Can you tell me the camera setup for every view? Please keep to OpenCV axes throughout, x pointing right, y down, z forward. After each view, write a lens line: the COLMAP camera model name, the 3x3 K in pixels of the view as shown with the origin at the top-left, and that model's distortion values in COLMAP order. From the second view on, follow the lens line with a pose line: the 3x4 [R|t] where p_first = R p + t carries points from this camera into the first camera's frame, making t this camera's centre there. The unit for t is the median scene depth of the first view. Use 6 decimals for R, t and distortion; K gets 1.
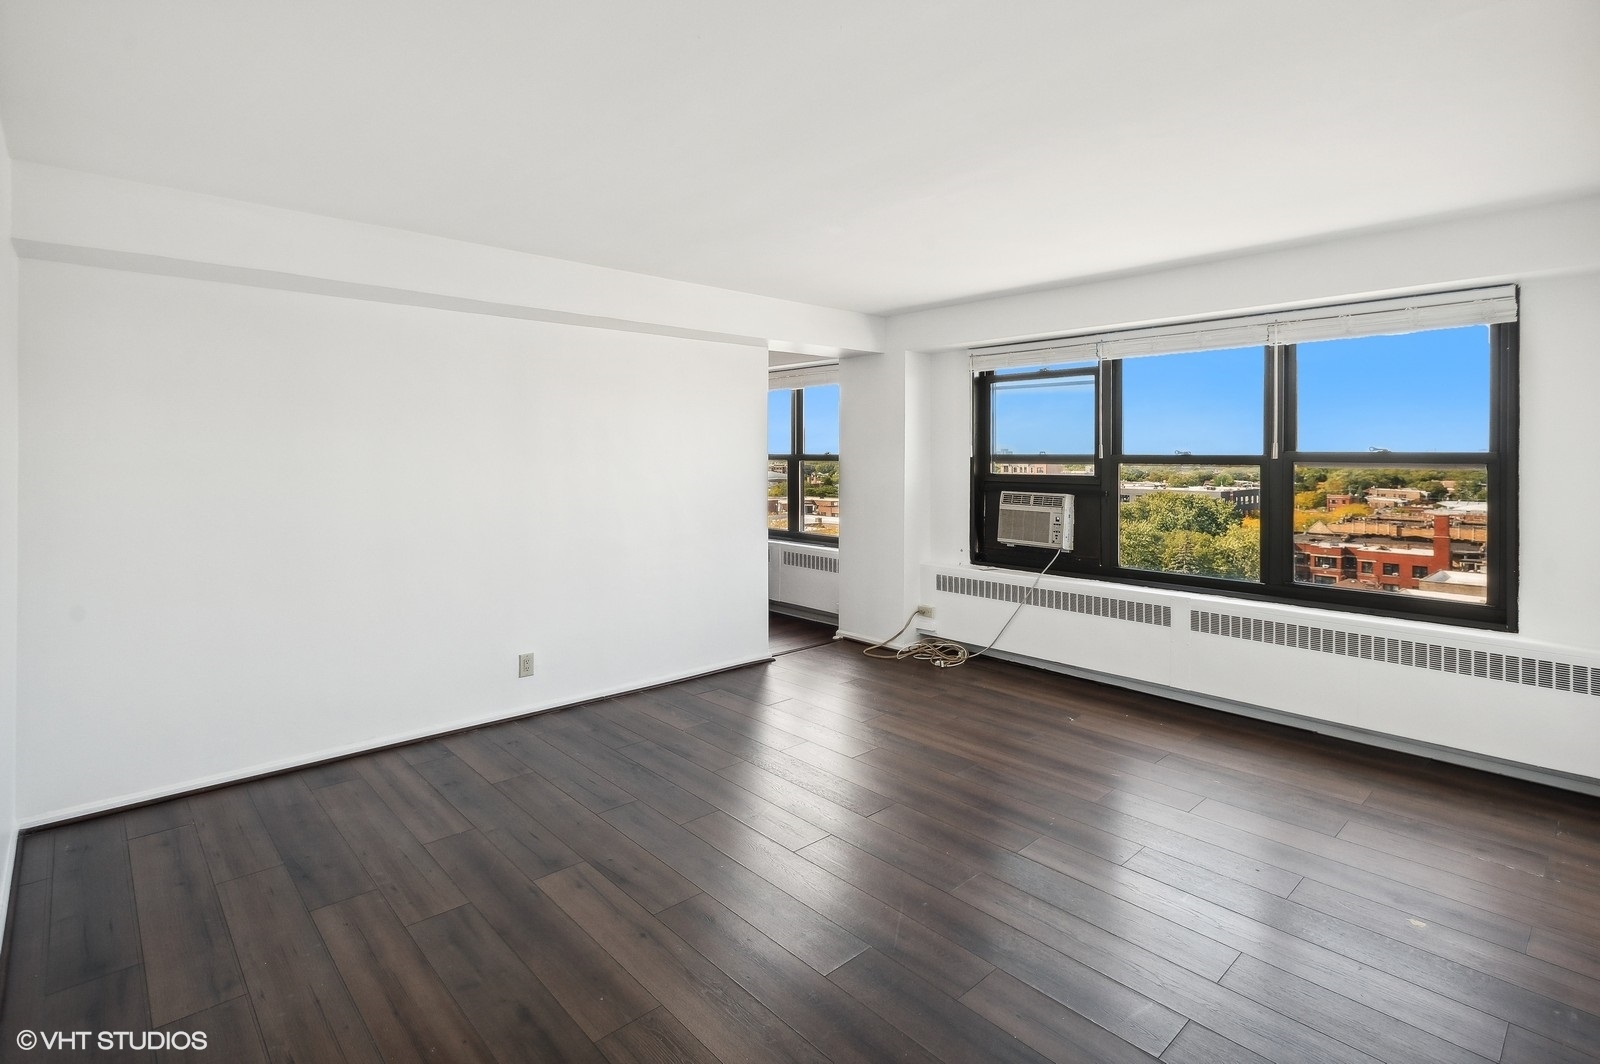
lens RADIAL K [[775.0, 0, 789.9], [0, 775.0, 463.3], [0, 0, 1]] dist [0.002721, 0.000396]
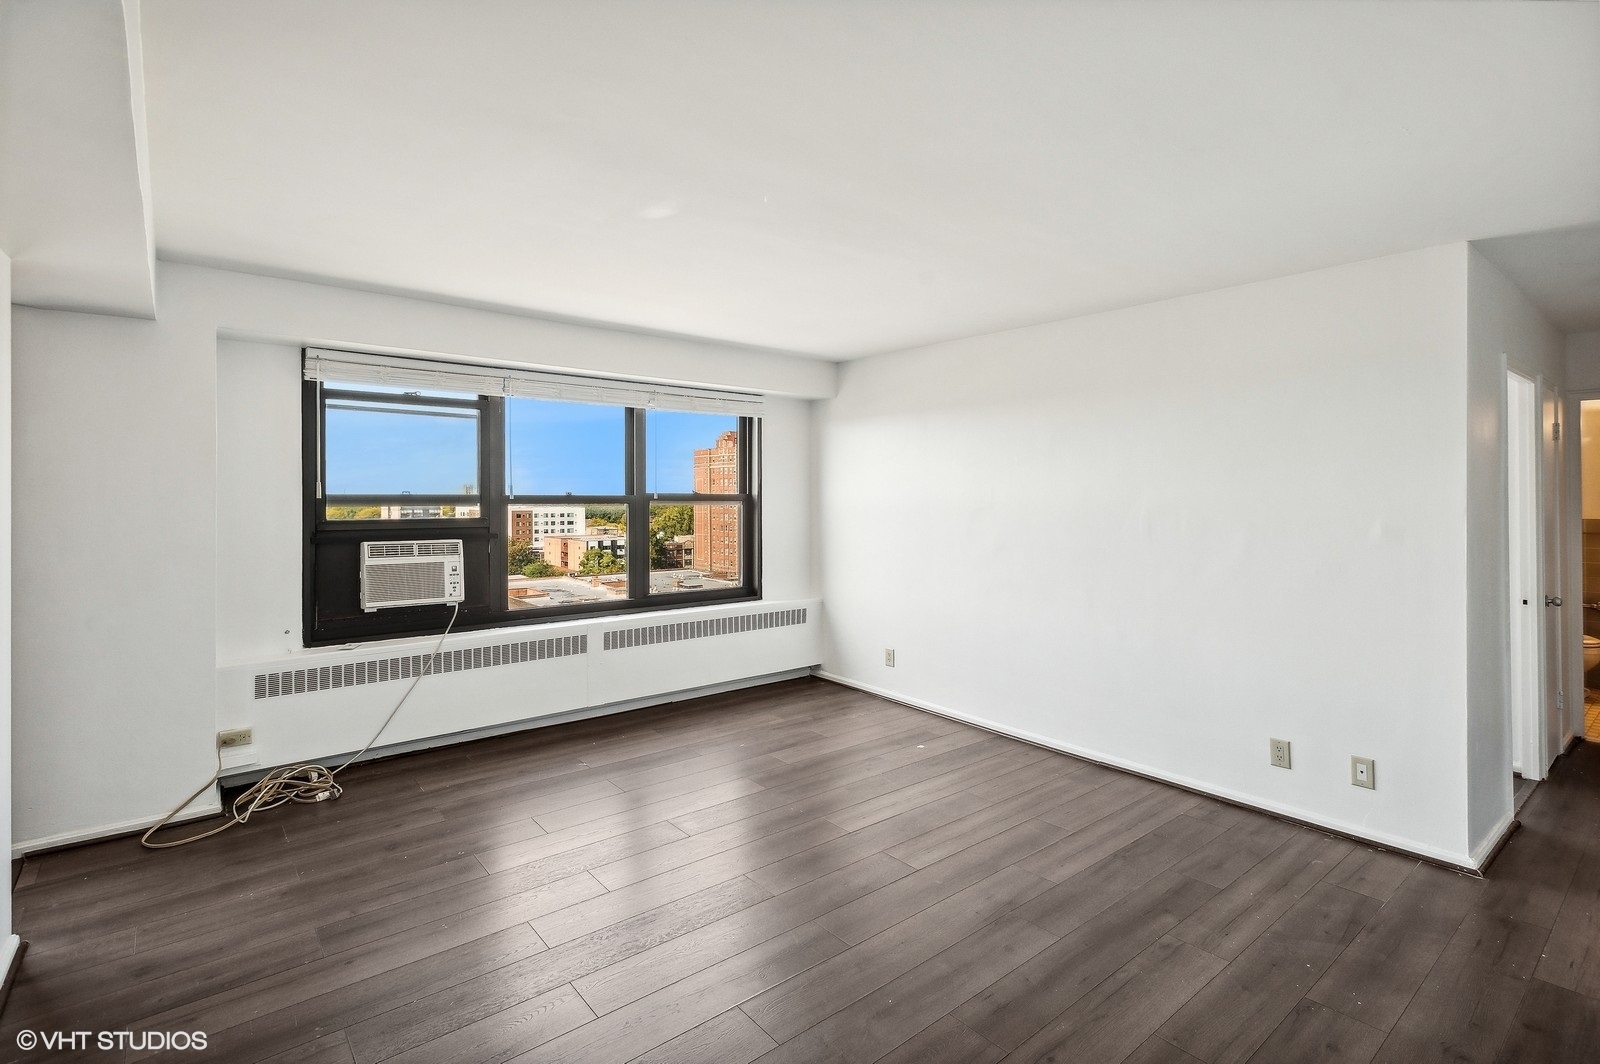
lens RADIAL K [[744.5, 0, 791.9], [0, 744.5, 491.9], [0, 0, 1]] dist [0.002307, 0.000162]
pose [[0.057832, 0.005354, 0.998312, -0.469369], [0.010911, 0.999923, -0.005995, -0.005430], [-0.998267, 0.011239, 0.057769, 0.563077]]
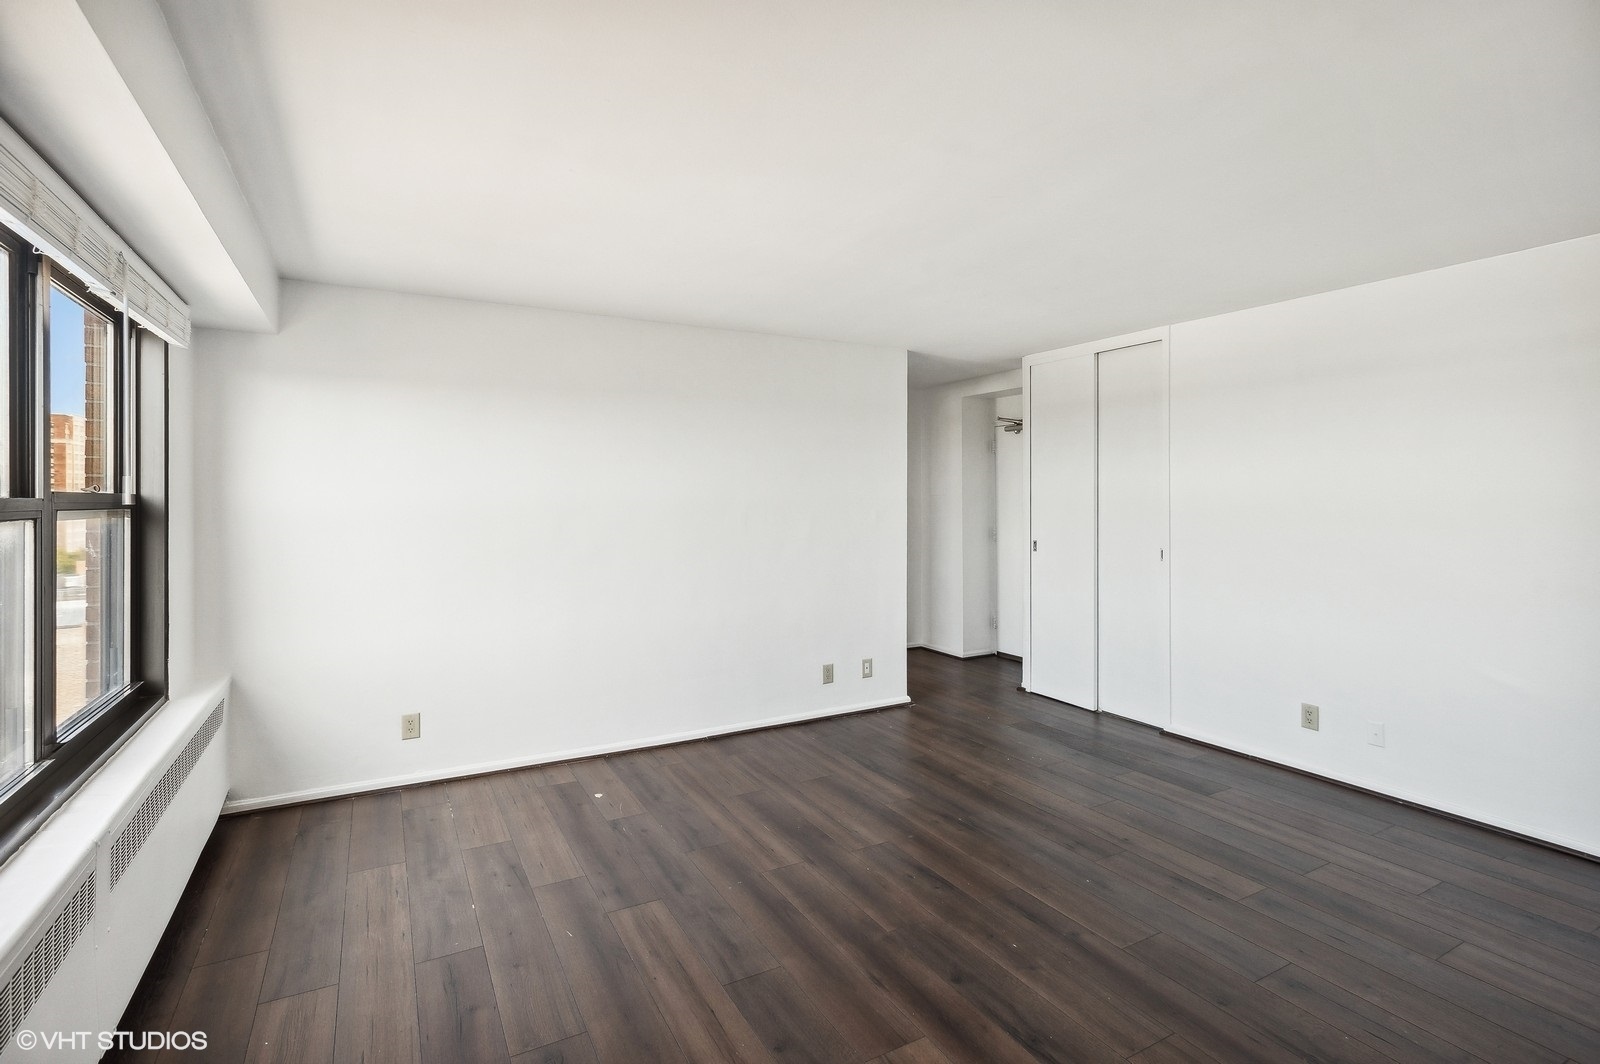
lens RADIAL K [[744.5, 0, 791.9], [0, 744.5, 491.9], [0, 0, 1]] dist [0.002307, 0.000162]
pose [[-0.973125, 0.004077, 0.230240, 0.037301], [0.005009, 0.999981, 0.003465, -0.010811], [-0.230221, 0.004525, -0.973128, 1.112088]]
